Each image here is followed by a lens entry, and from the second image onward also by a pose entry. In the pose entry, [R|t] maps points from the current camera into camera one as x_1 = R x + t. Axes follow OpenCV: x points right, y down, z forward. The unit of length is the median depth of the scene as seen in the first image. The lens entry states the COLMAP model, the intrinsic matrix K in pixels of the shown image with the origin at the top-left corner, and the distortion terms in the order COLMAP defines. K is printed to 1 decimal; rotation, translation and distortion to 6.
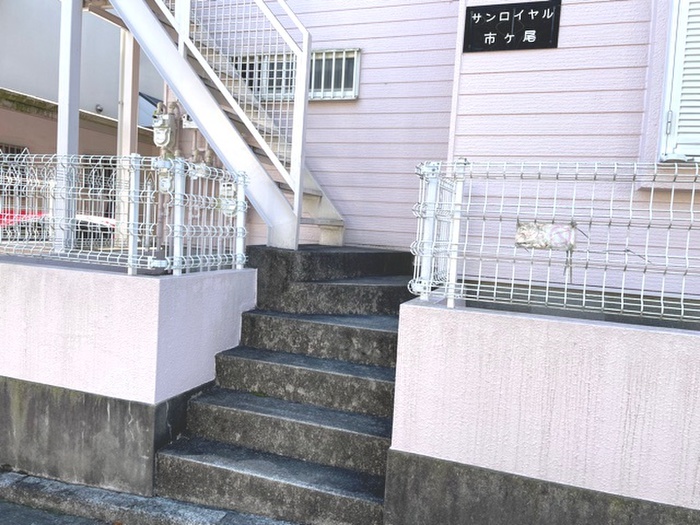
lens RADIAL K [[527.9, 0, 350.0], [0, 527.9, 262.5], [0, 0, 1]] dist [0.070629, -0.096173]
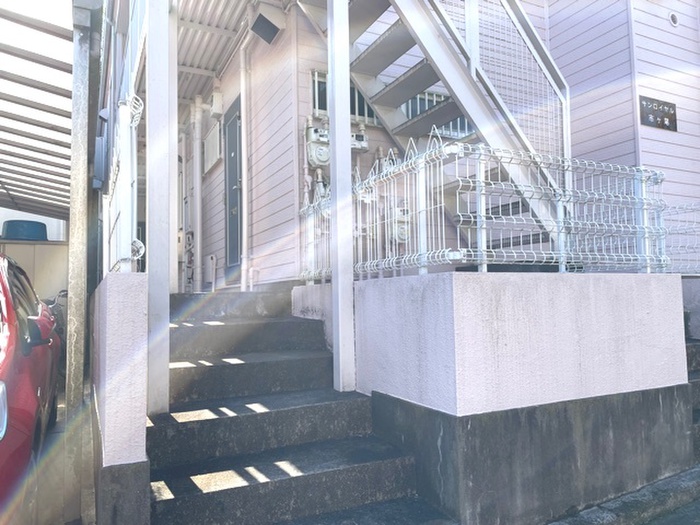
lens RADIAL K [[527.9, 0, 350.0], [0, 527.9, 262.5], [0, 0, 1]] dist [0.070629, -0.096173]
pose [[0.700777, -0.021844, 0.713046, -1.538964], [0.102704, 0.992208, -0.070541, 0.014041], [-0.705949, 0.122666, 0.697559, 0.620256]]
